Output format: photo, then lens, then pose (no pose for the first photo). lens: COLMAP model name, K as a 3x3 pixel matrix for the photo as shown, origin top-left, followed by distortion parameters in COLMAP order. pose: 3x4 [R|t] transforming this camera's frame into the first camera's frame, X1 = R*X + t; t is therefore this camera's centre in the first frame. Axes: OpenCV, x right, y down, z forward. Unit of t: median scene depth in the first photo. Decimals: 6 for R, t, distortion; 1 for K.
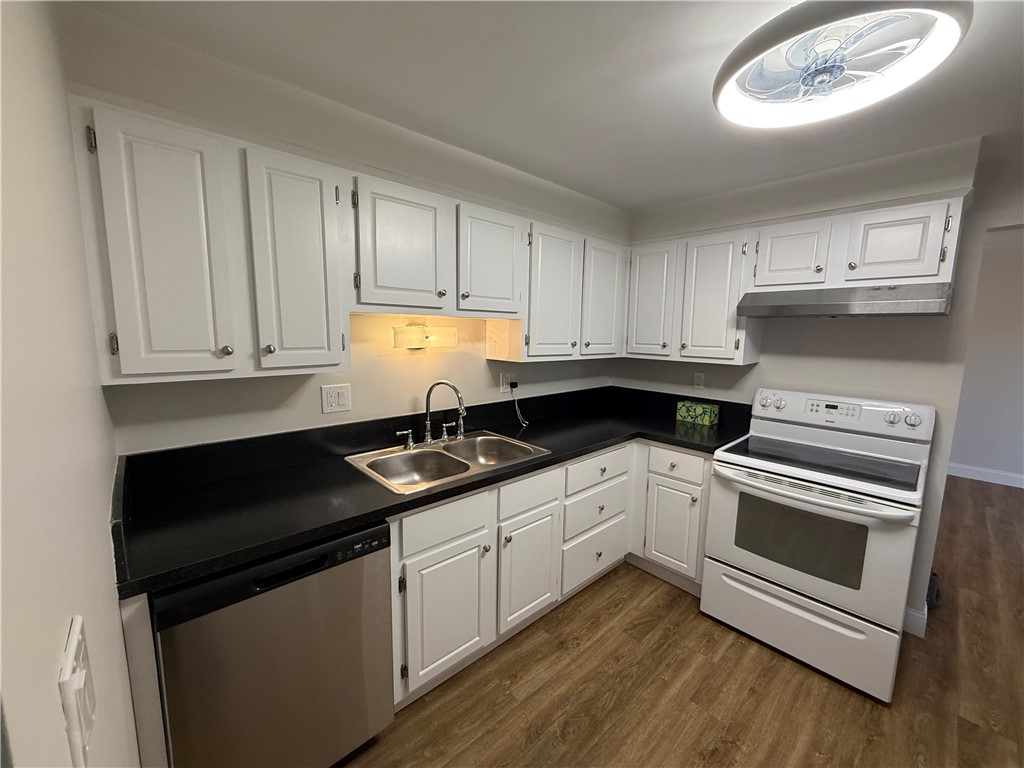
lens RADIAL K [[407.6, 0, 511.0], [0, 407.6, 383.7], [0, 0, 1]] dist [-0.002533, 0.000019]
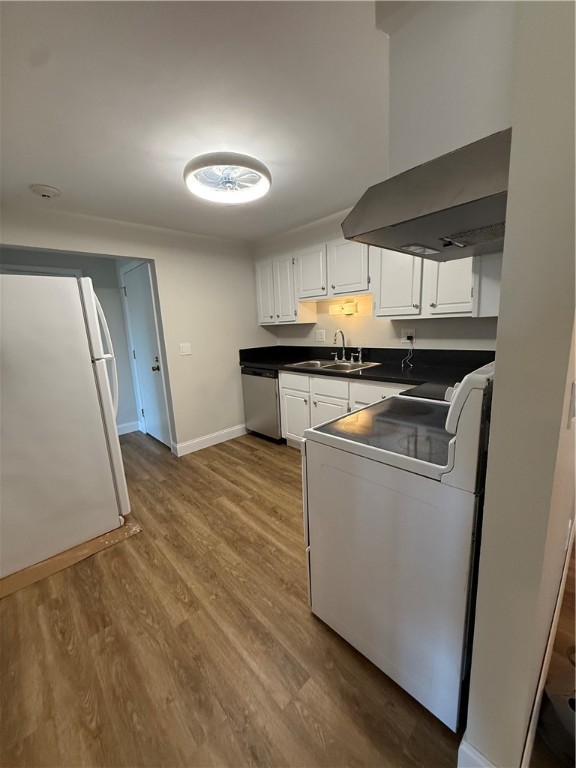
lens RADIAL K [[305.7, 0, 285.9], [0, 305.7, 383.9], [0, 0, 1]] dist [-0.002533, 0.000019]
pose [[0.007309, 0.177485, -0.984096, 1.471366], [-0.085030, 0.980669, 0.176236, 0.011814], [0.996352, 0.082390, 0.022260, 0.757061]]
